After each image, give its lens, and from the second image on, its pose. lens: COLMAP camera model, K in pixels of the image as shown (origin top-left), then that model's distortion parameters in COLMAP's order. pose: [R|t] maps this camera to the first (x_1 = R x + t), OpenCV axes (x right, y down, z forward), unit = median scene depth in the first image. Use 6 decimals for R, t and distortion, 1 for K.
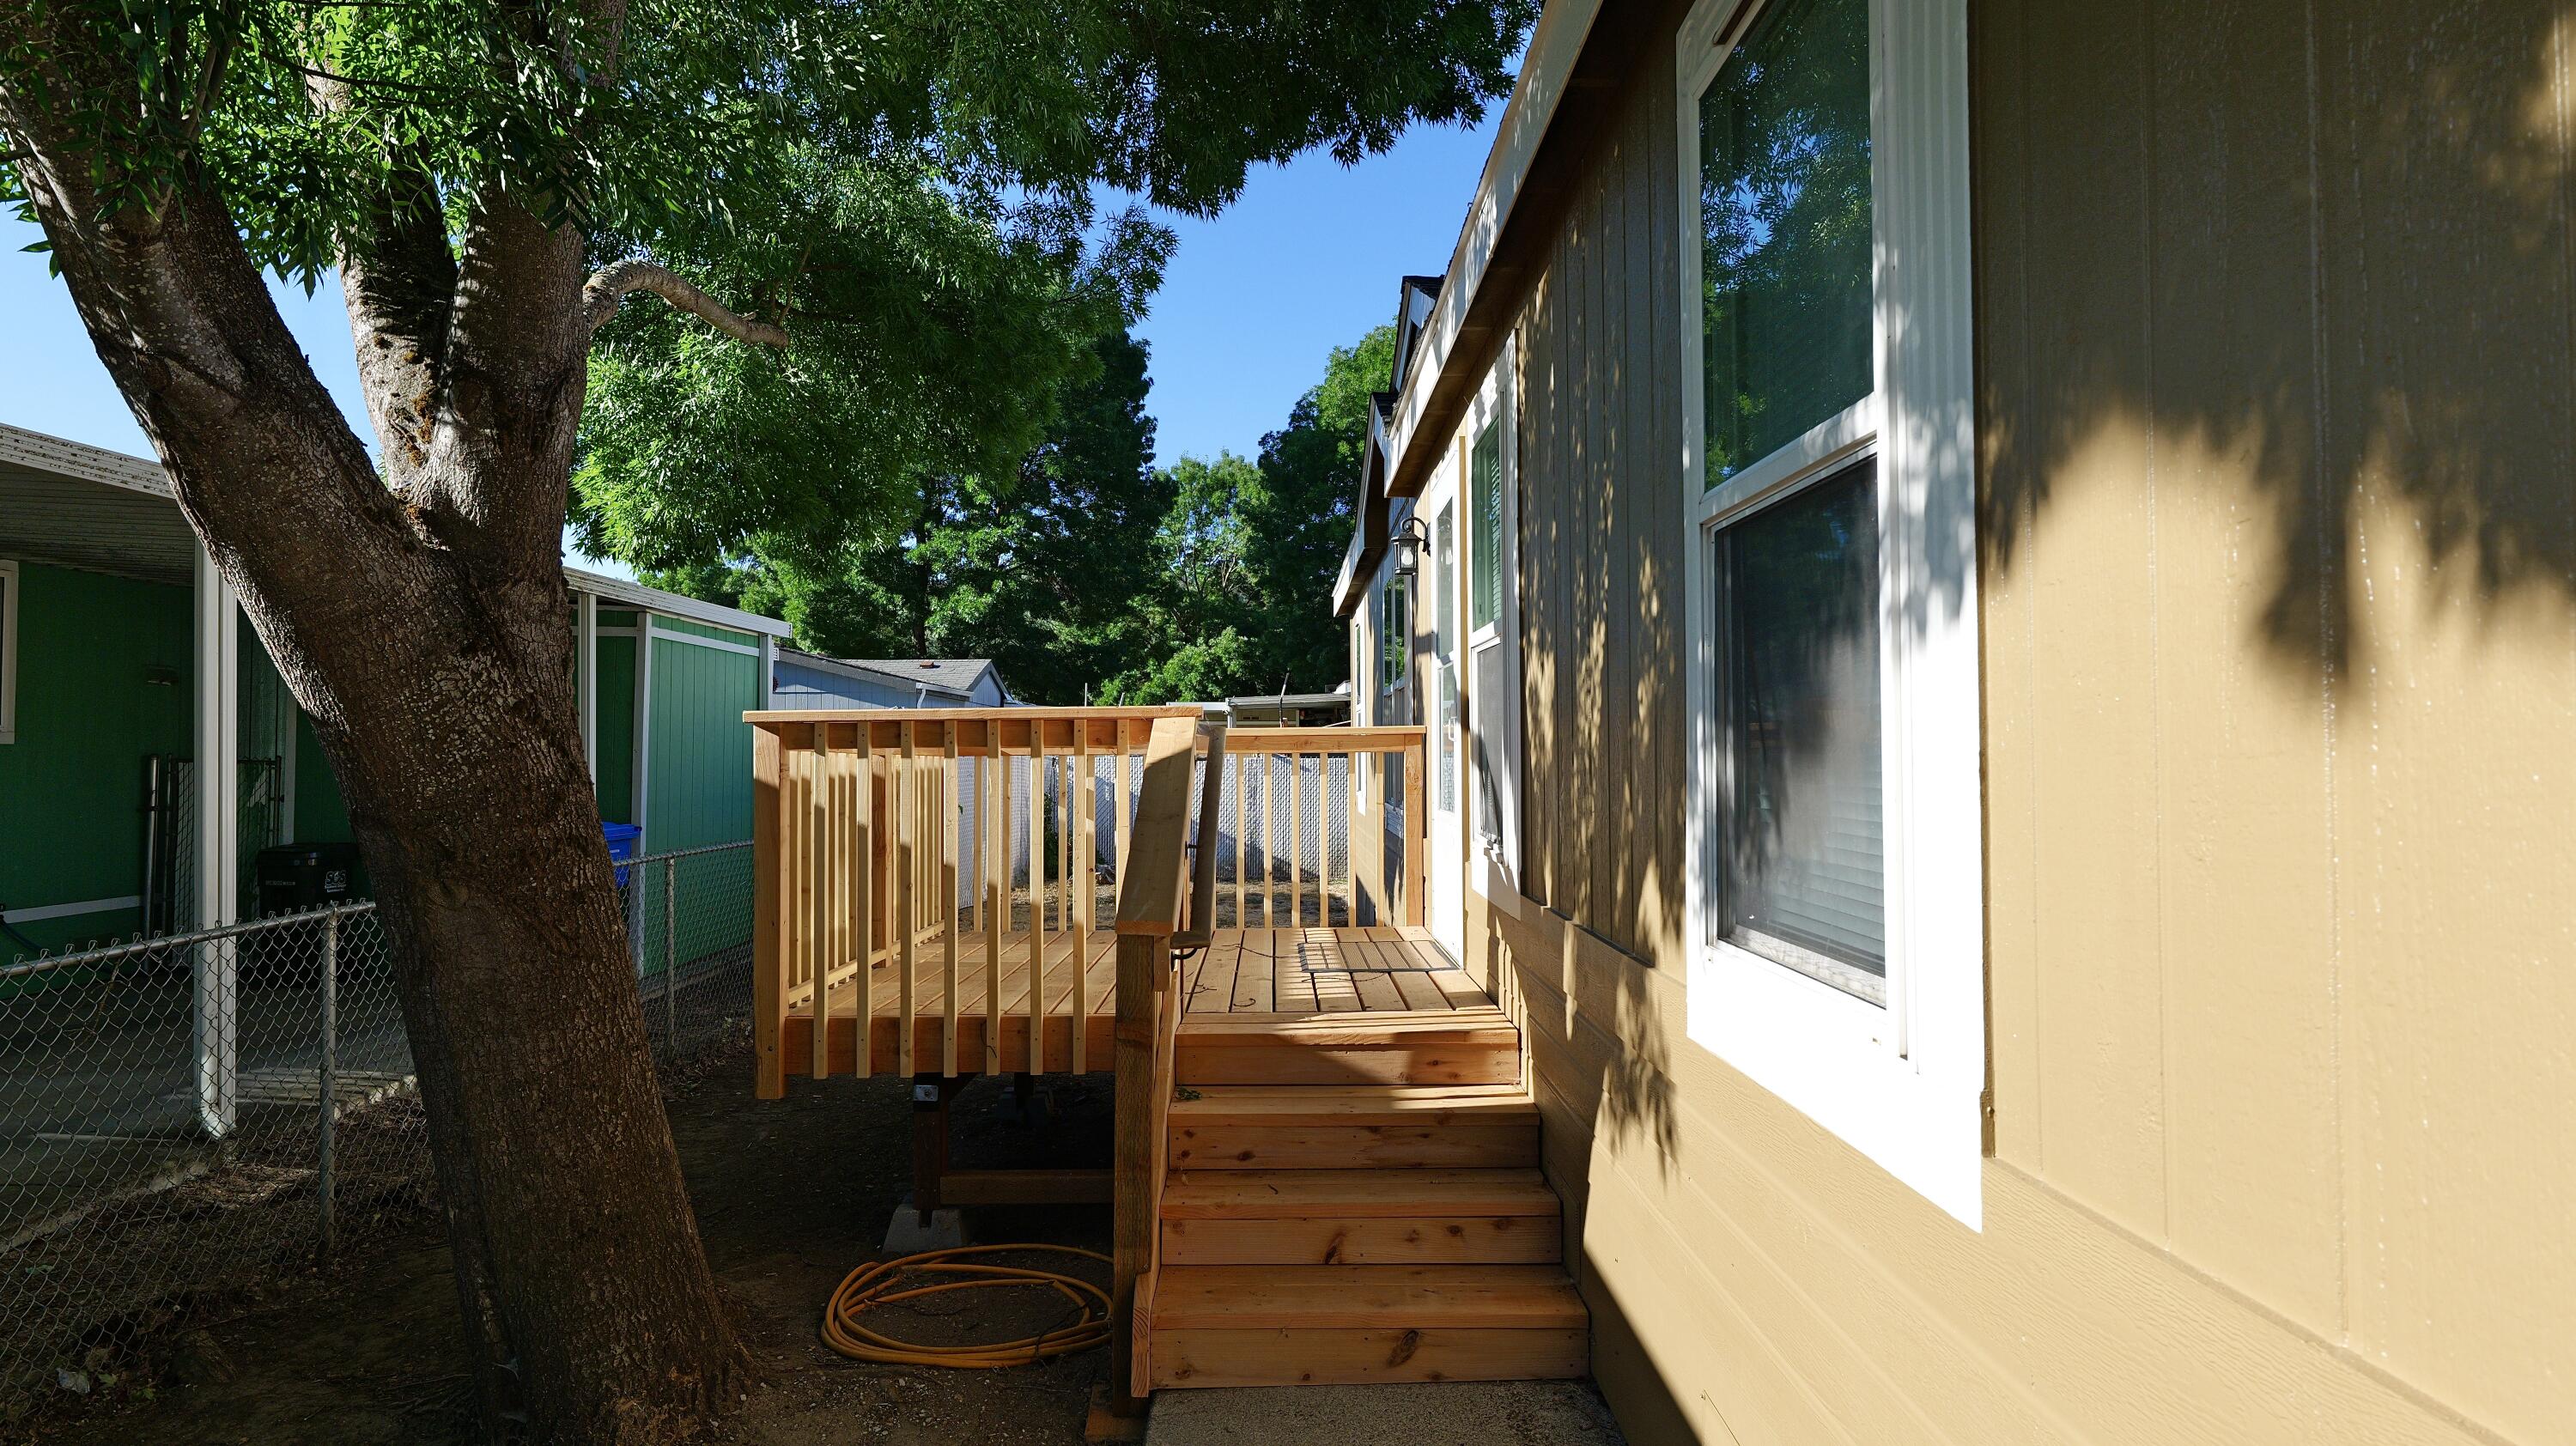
lens RADIAL K [[1374.6, 0, 1288.0], [0, 1374.6, 723.0], [0, 0, 1]] dist [-0.000984, -0.000253]
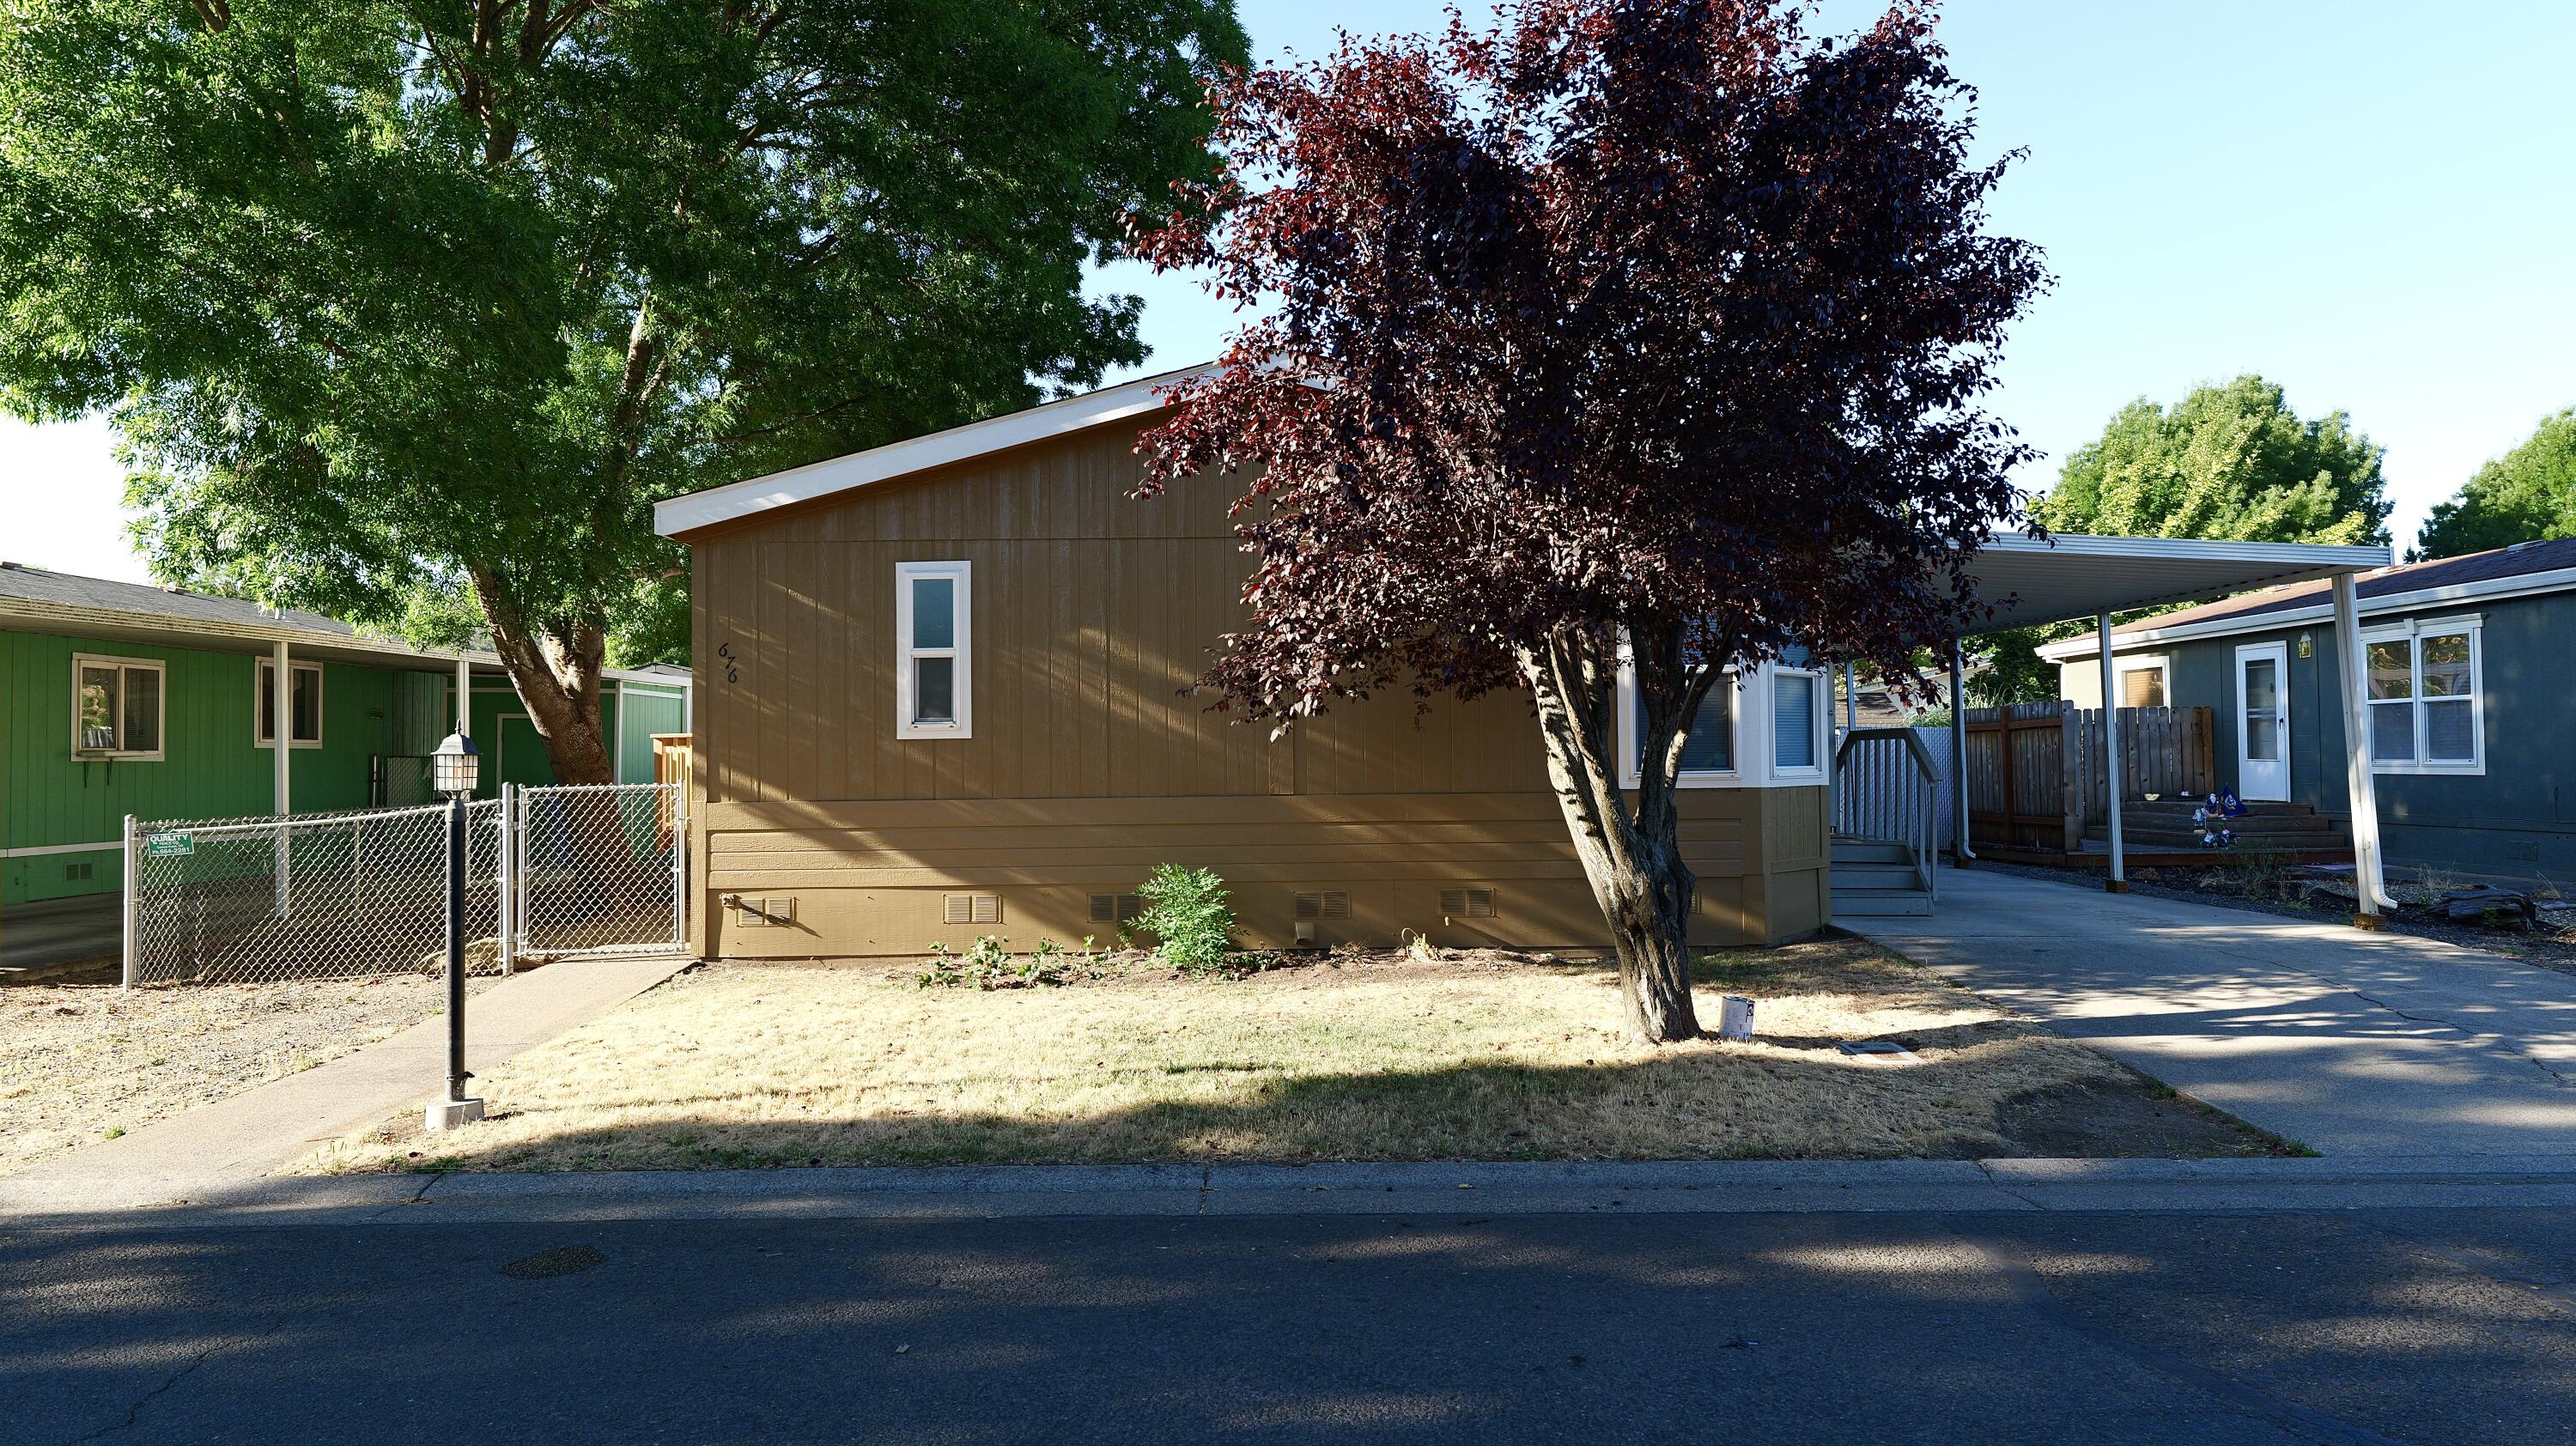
lens RADIAL K [[1603.7, 0, 1288.0], [0, 1603.7, 723.0], [0, 0, 1]] dist [0.005457, 0.001331]
pose [[0.998988, -0.018987, -0.040771, 0.242710], [0.018881, 0.999817, -0.002985, 0.000476], [0.040820, 0.002212, 0.999164, -0.524132]]
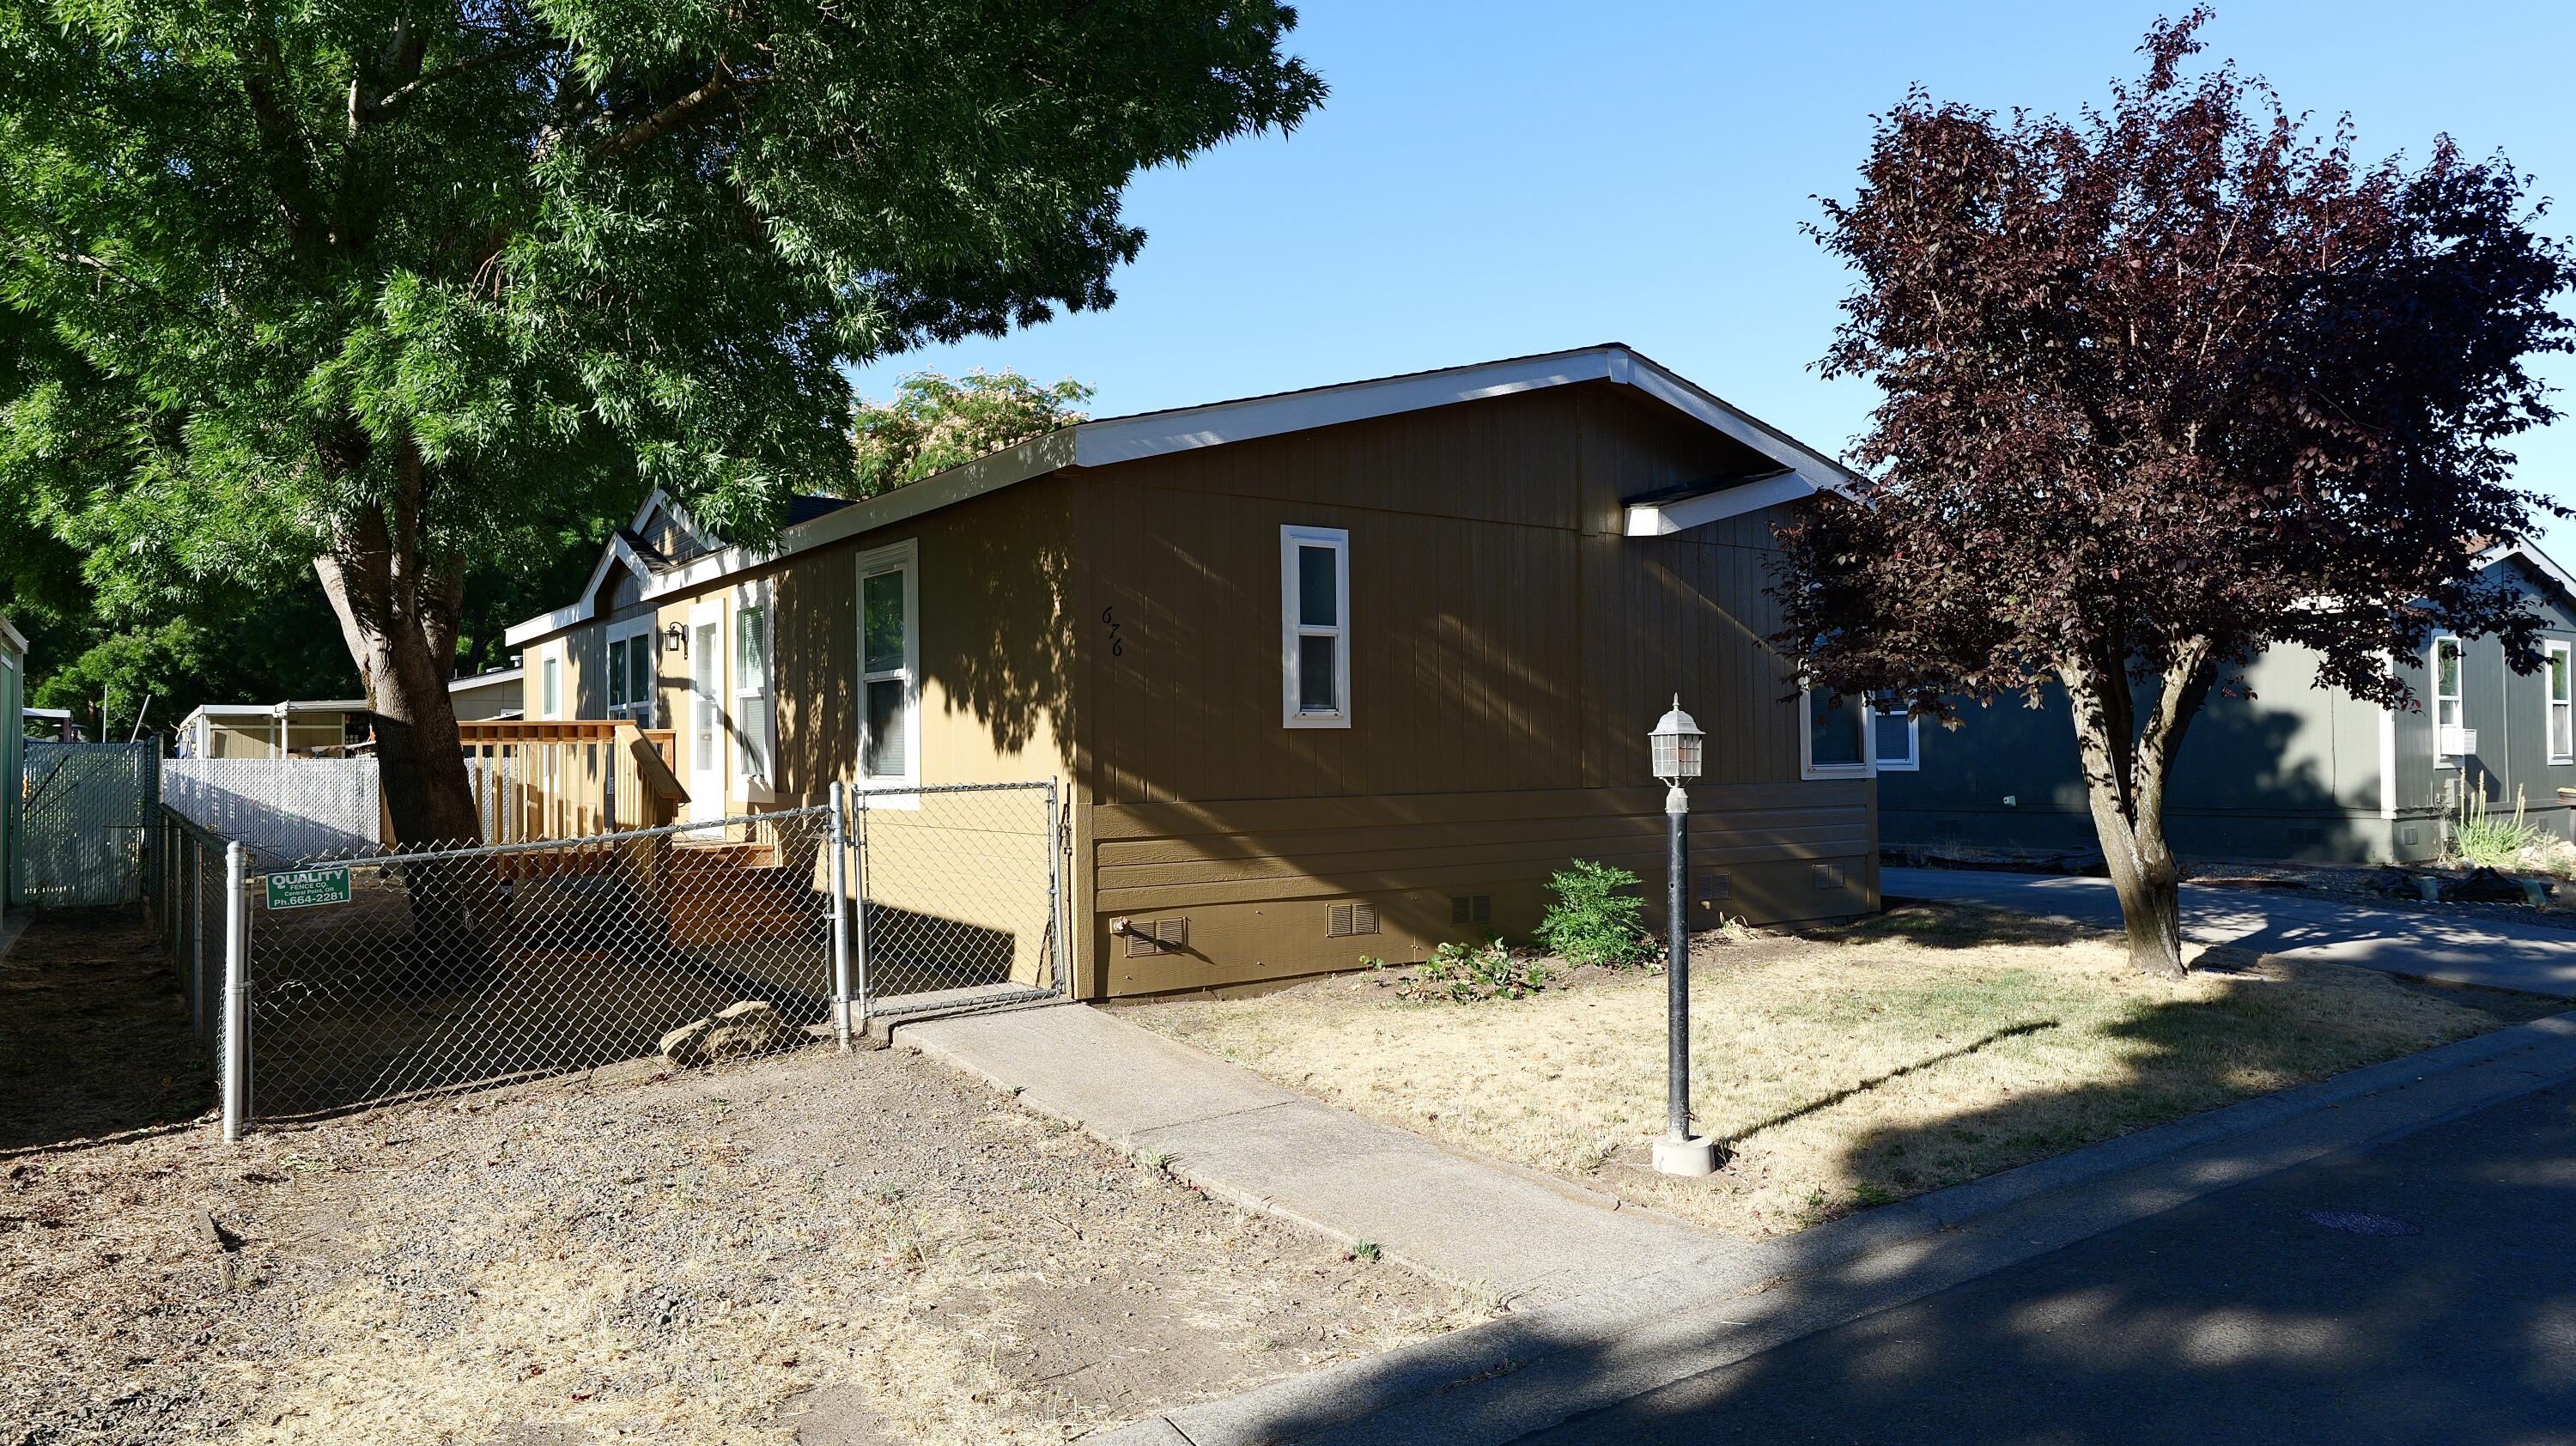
lens RADIAL K [[1714.4, 0, 1291.2], [0, 1714.4, 770.6], [0, 0, 1]] dist [-0.004463, -0.000784]
pose [[0.808201, -0.020771, 0.588540, -0.173452], [0.004941, 0.999582, 0.028493, -0.000089], [-0.588886, -0.020120, 0.807966, -0.403638]]
